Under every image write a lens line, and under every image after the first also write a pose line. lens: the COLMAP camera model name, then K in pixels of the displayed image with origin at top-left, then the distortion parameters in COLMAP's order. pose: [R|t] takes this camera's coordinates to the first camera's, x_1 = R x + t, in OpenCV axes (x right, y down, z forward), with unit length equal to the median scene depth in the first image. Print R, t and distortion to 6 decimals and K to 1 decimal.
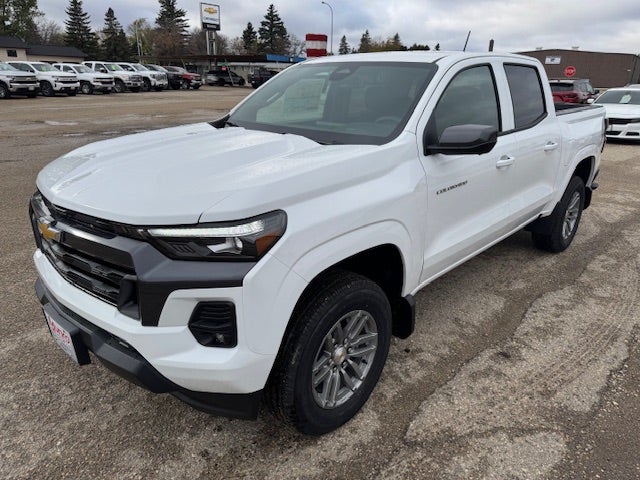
lens RADIAL K [[454.9, 0, 320.0], [0, 454.9, 240.0], [0, 0, 1]] dist [-0.000640, -0.001866]
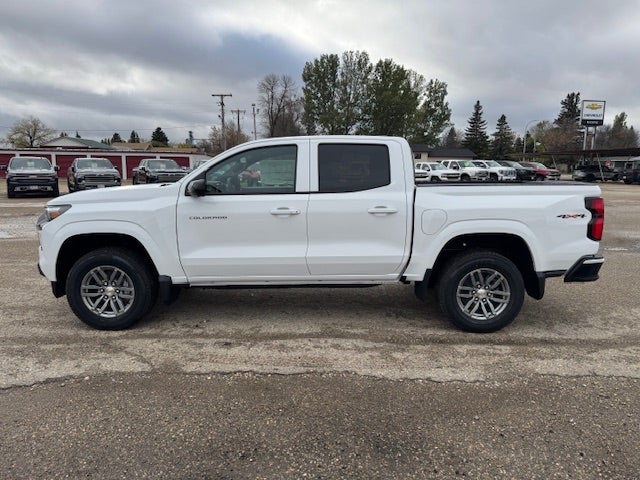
lens RADIAL K [[447.3, 0, 320.0], [0, 447.3, 240.0], [0, 0, 1]] dist [0.091438, -0.128381]
pose [[0.688932, 0.101426, -0.717695, 0.128096], [-0.242863, 0.965226, -0.096723, 0.001214], [0.682928, 0.240937, 0.689608, 0.015019]]
